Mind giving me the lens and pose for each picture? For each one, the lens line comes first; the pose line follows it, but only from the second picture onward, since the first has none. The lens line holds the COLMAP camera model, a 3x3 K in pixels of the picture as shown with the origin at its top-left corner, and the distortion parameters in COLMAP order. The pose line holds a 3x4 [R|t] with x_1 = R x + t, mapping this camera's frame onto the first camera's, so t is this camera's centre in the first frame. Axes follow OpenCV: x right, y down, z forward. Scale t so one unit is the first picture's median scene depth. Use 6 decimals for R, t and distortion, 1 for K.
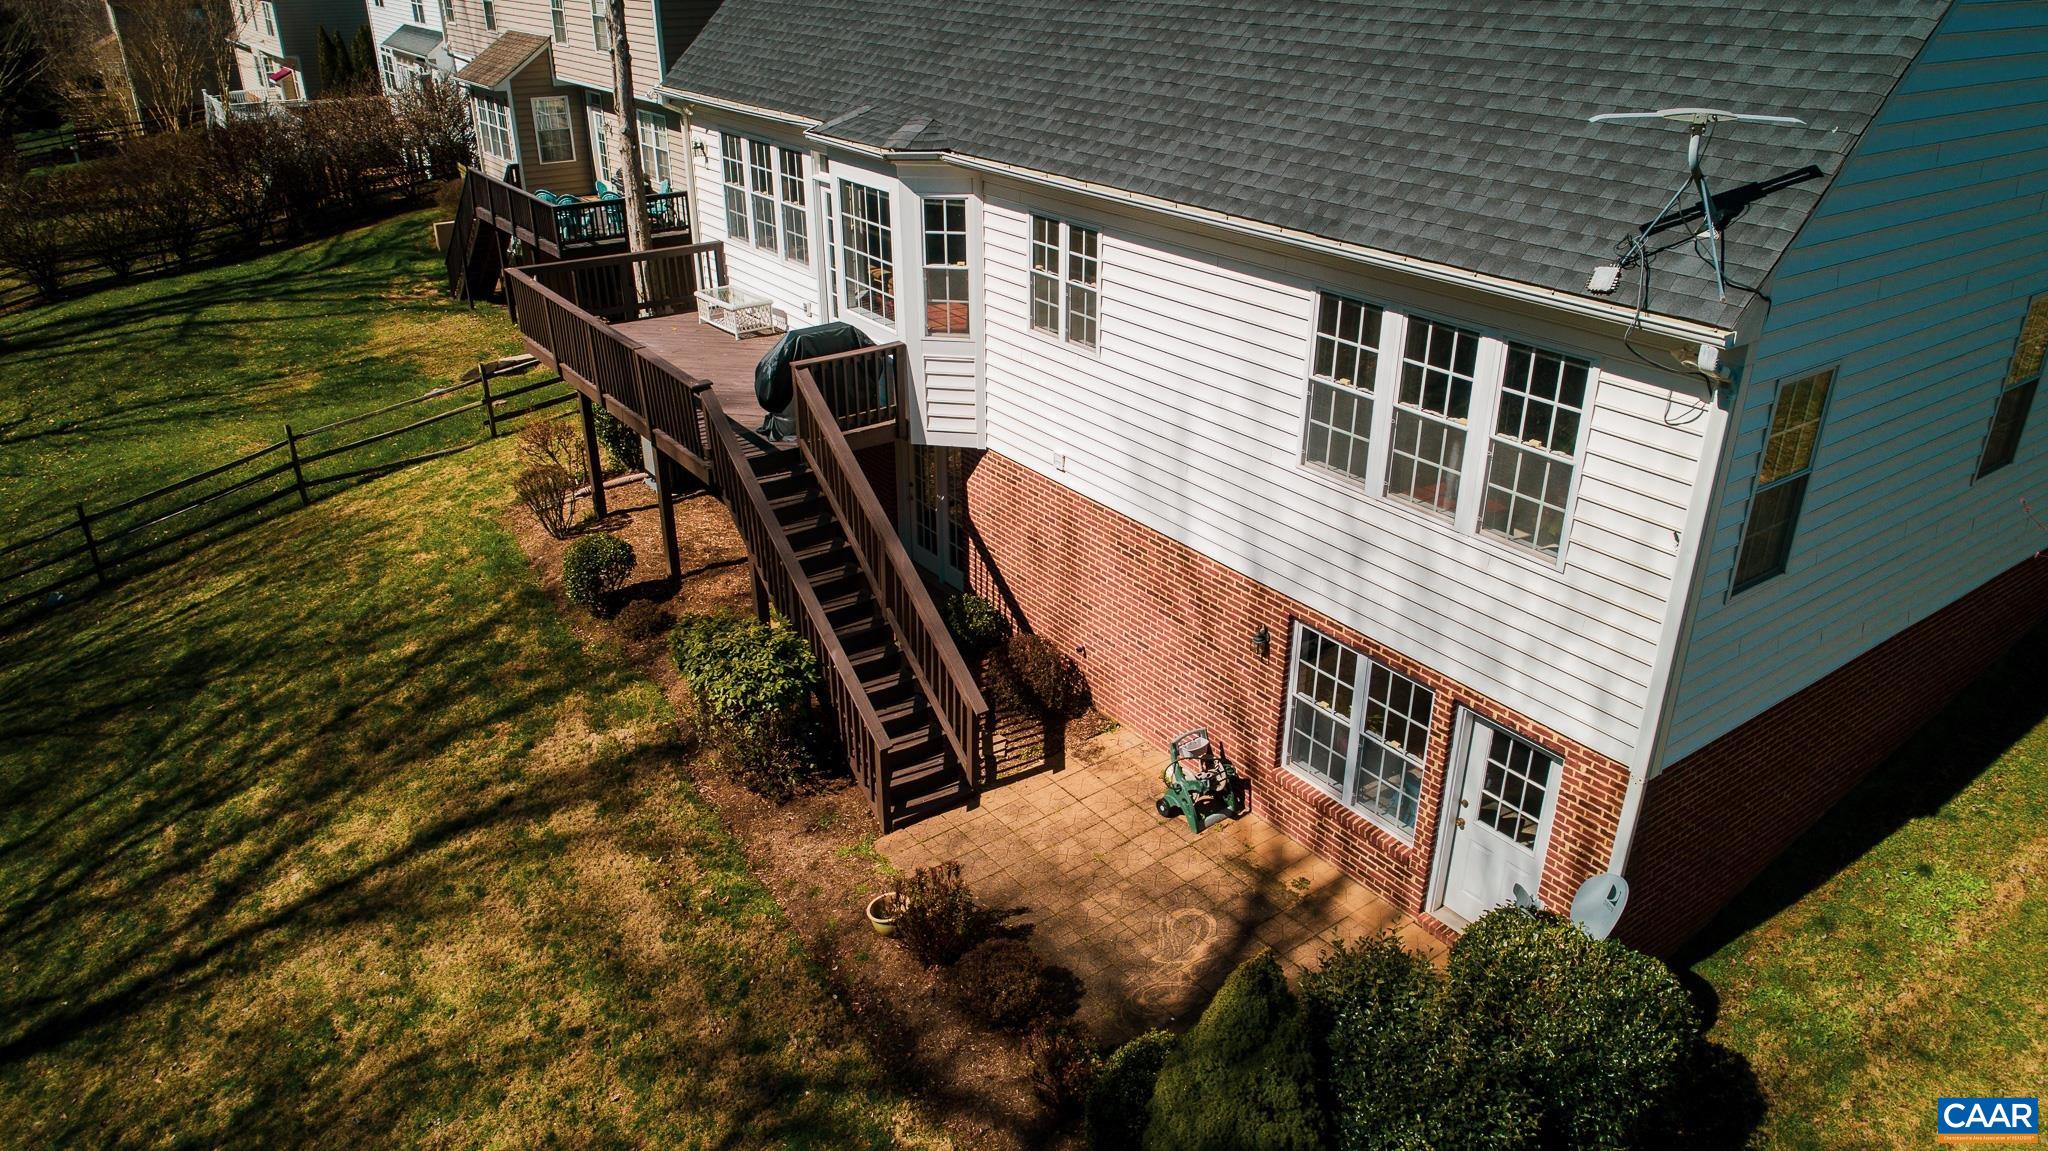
lens RADIAL K [[1408.6, 0, 1024.0], [0, 1408.6, 575.5], [0, 0, 1]] dist [-0.001291, 0.000710]
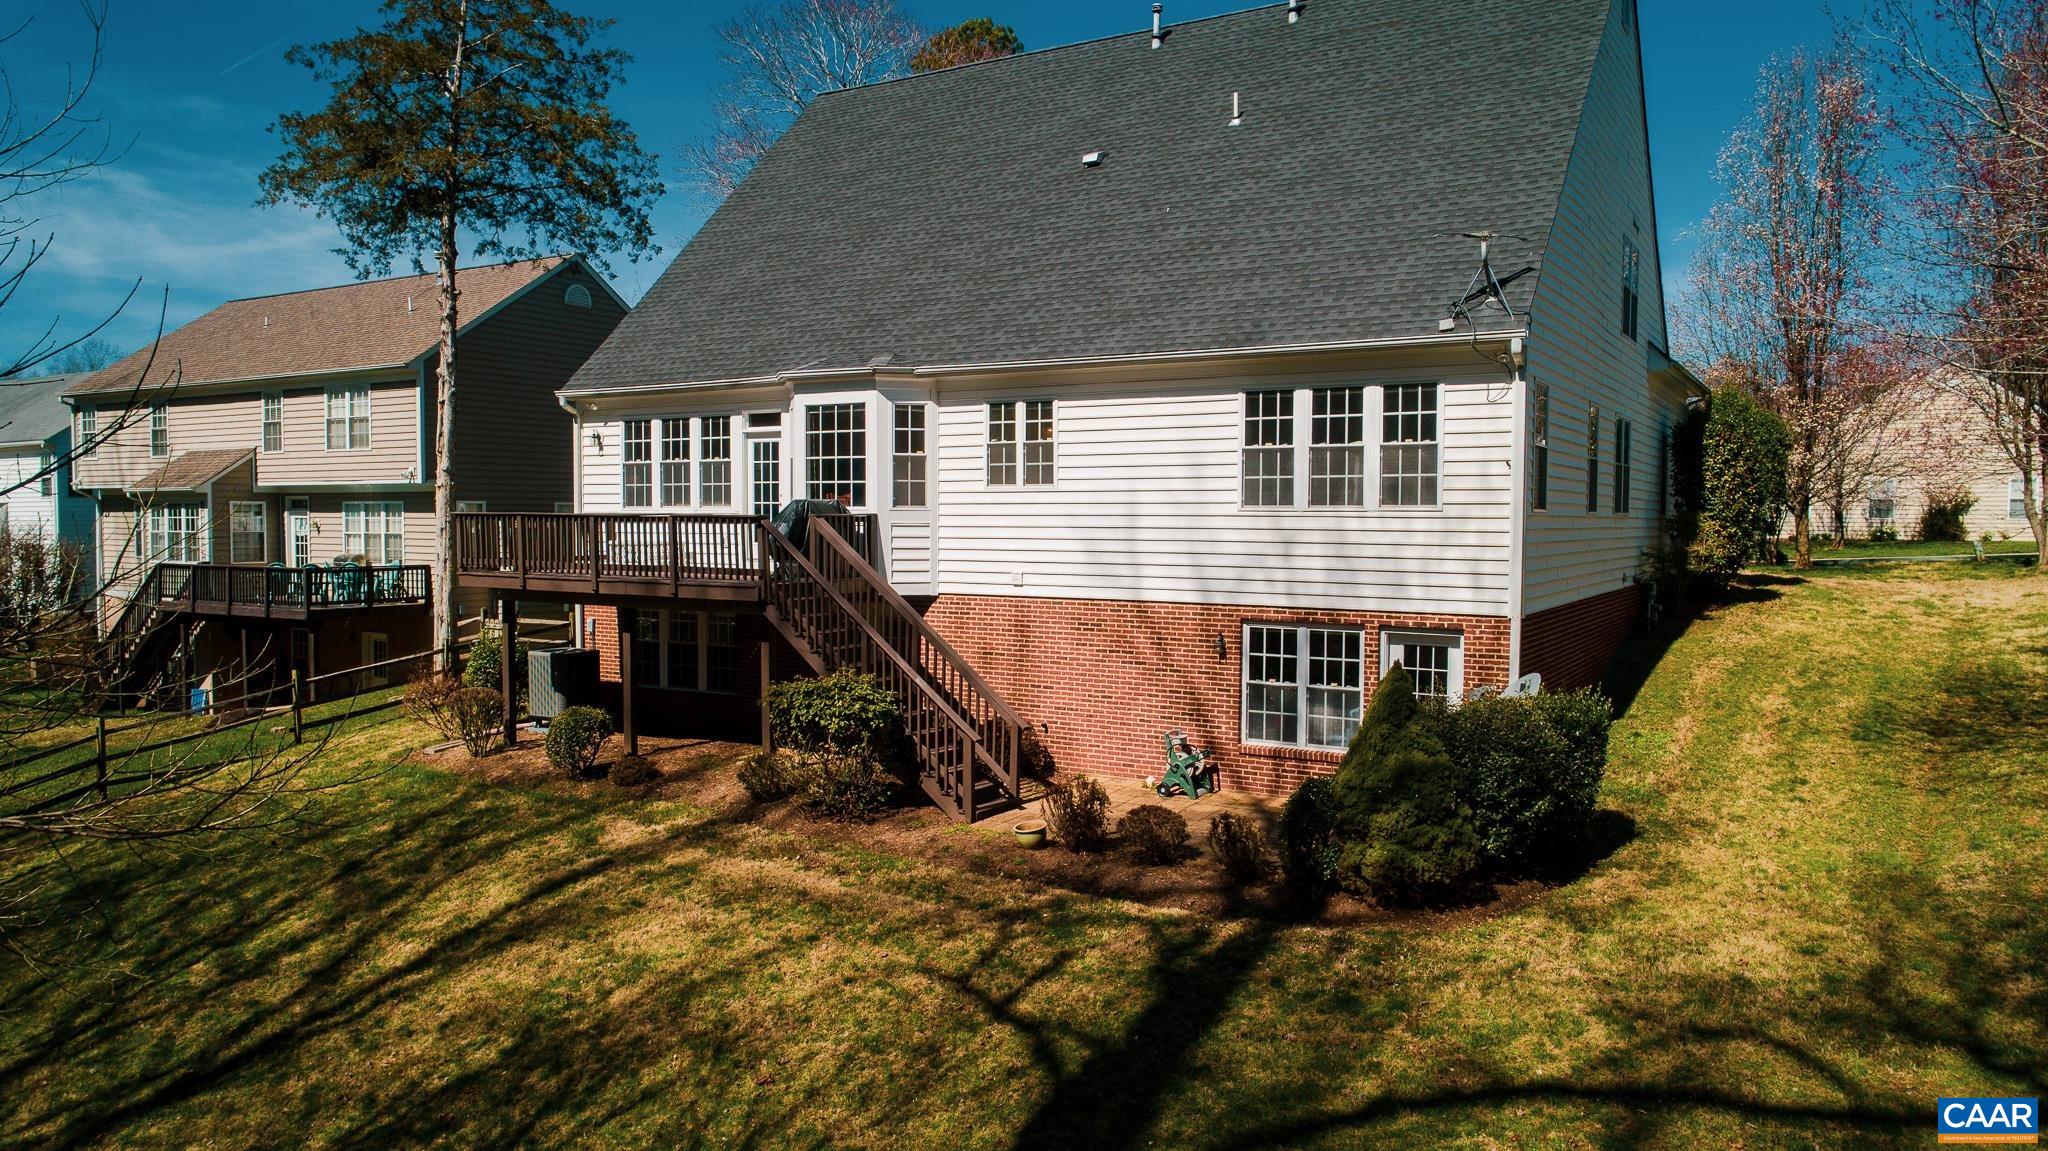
lens RADIAL K [[1448.4, 0, 1024.0], [0, 1448.4, 575.5], [0, 0, 1]] dist [-0.002800, -0.002256]
pose [[0.926183, -0.005887, 0.377027, -0.514675], [0.153015, 0.919720, -0.361526, 0.436498], [-0.344631, 0.392531, 0.852730, -0.185613]]
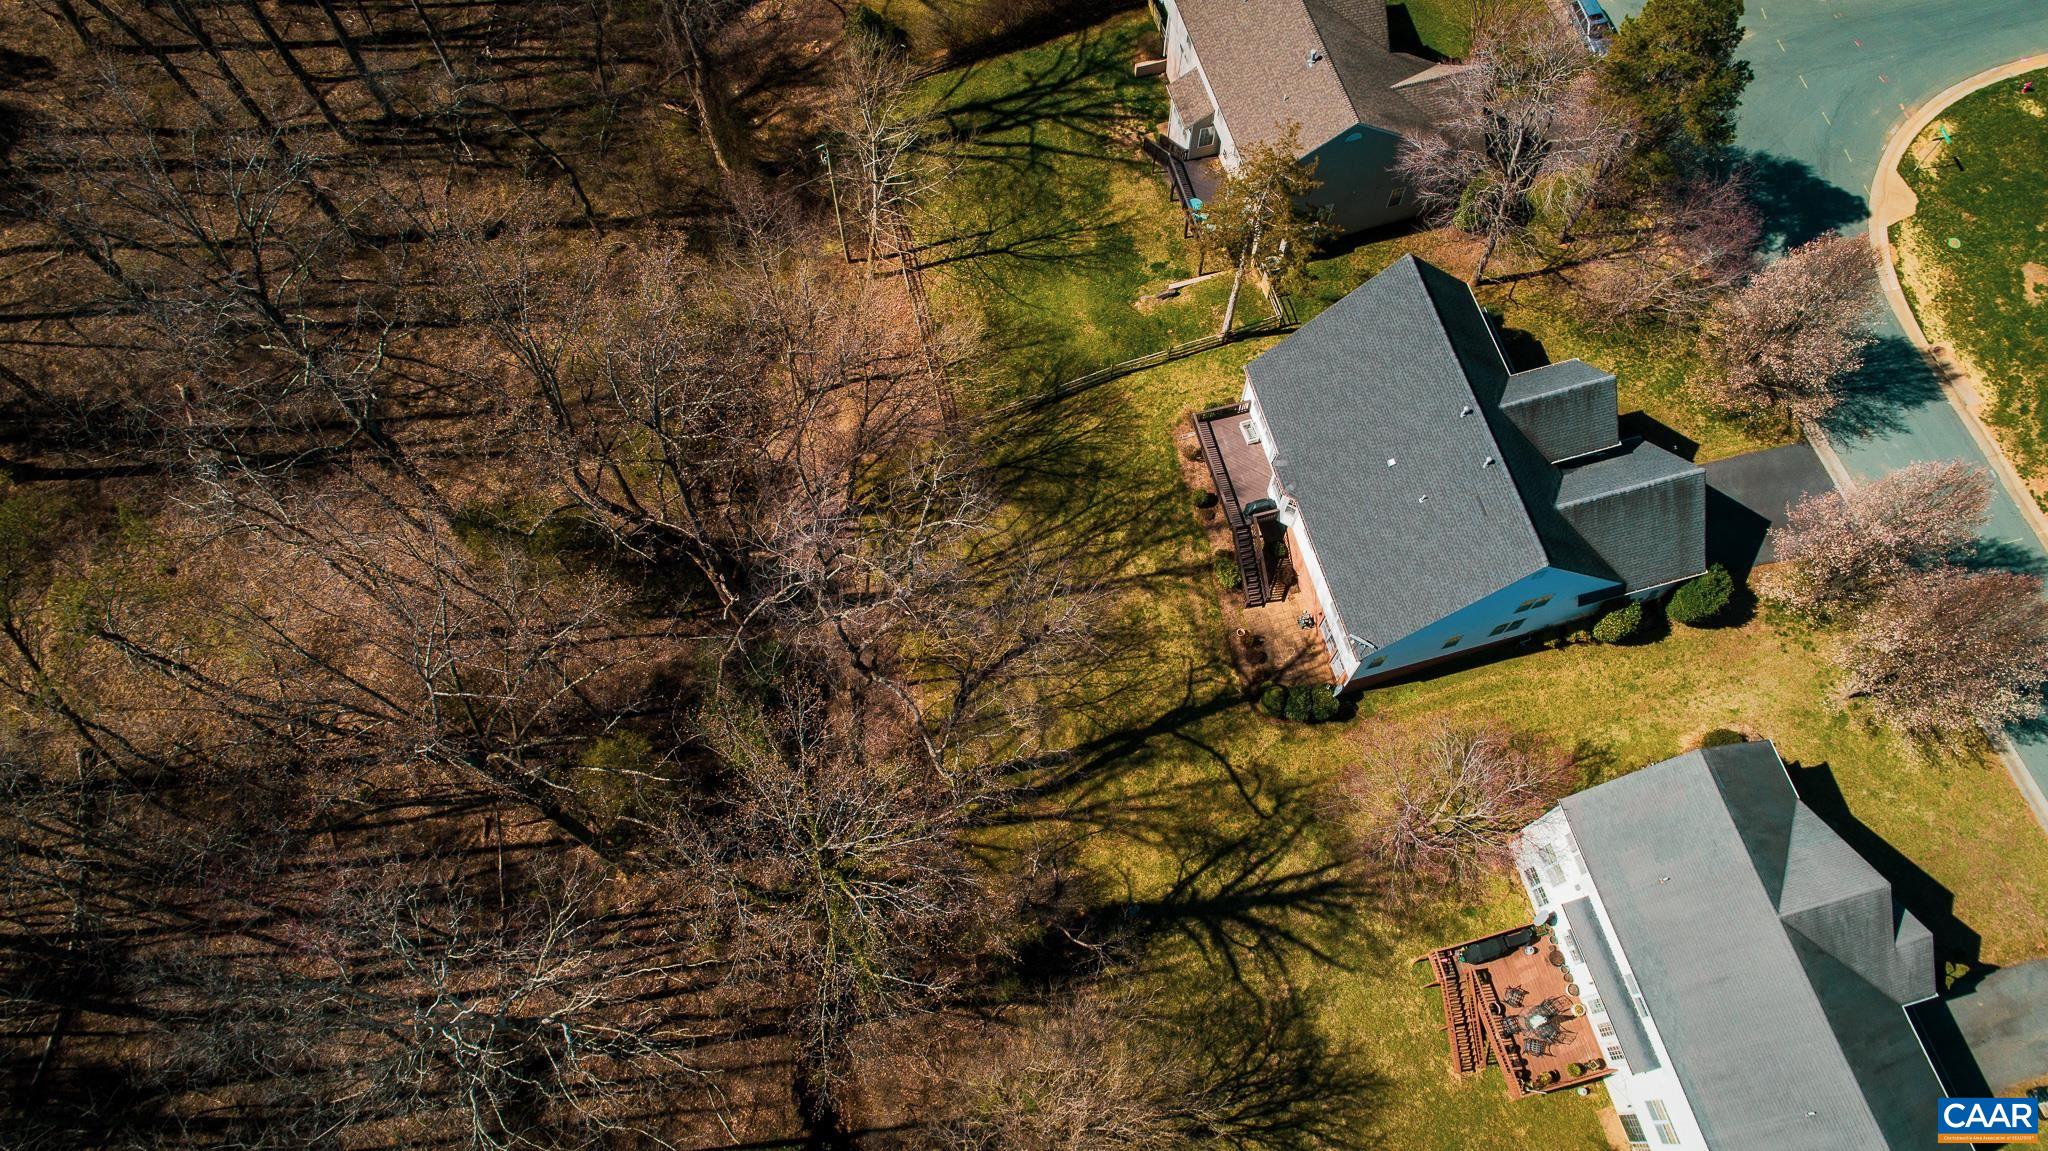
lens RADIAL K [[1408.6, 0, 1024.0], [0, 1408.6, 575.5], [0, 0, 1]] dist [-0.001291, 0.000710]
pose [[0.934597, 0.325291, -0.143923, -0.150022], [-0.160205, 0.746184, 0.646177, -3.085402], [0.317589, -0.580858, 0.749494, -3.039683]]
